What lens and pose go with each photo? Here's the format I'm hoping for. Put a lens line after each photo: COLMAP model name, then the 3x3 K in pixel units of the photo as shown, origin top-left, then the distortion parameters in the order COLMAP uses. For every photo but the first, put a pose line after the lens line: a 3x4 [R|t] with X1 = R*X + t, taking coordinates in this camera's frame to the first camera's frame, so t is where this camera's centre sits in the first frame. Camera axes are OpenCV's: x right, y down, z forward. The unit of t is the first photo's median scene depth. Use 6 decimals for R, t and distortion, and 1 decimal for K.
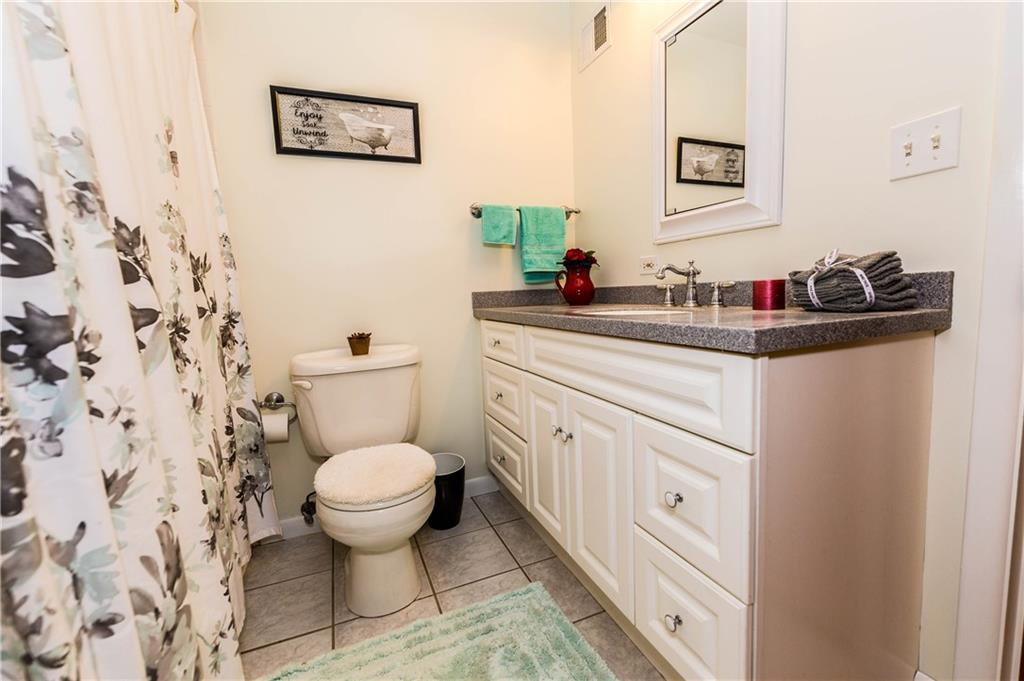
lens RADIAL K [[439.2, 0, 514.0], [0, 439.2, 339.7], [0, 0, 1]] dist [0.000067, -0.000373]
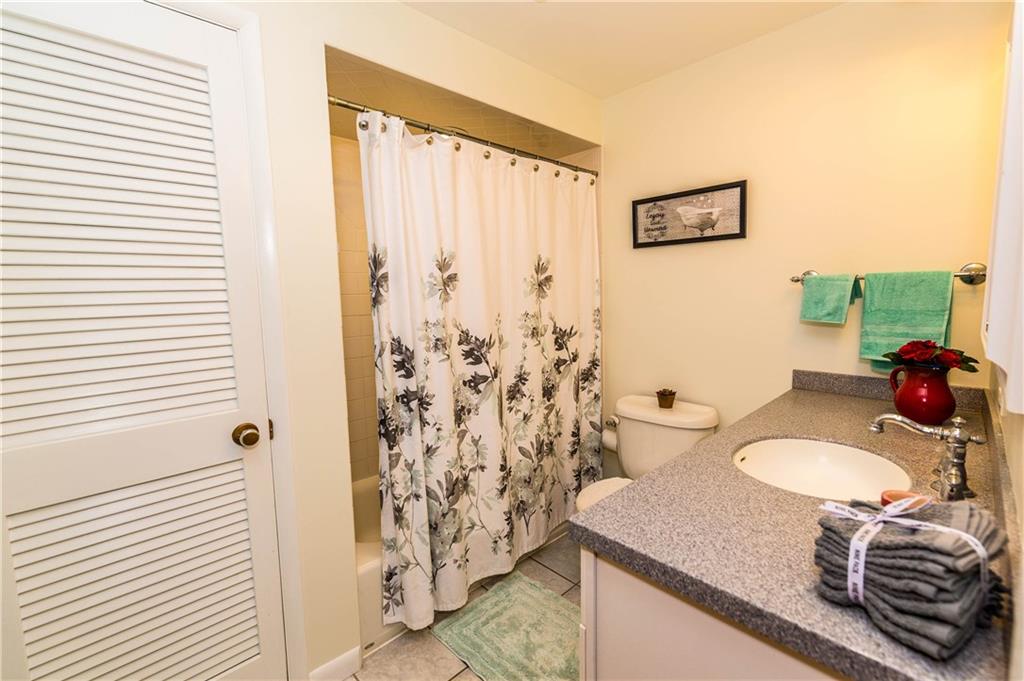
lens RADIAL K [[439.2, 0, 512.7], [0, 439.2, 339.2], [0, 0, 1]] dist [0.000067, -0.000373]
pose [[0.357486, 0.132452, -0.924478, 0.625486], [-0.093695, 0.989984, 0.105606, -0.252640], [0.929207, 0.048866, 0.366316, 0.161493]]
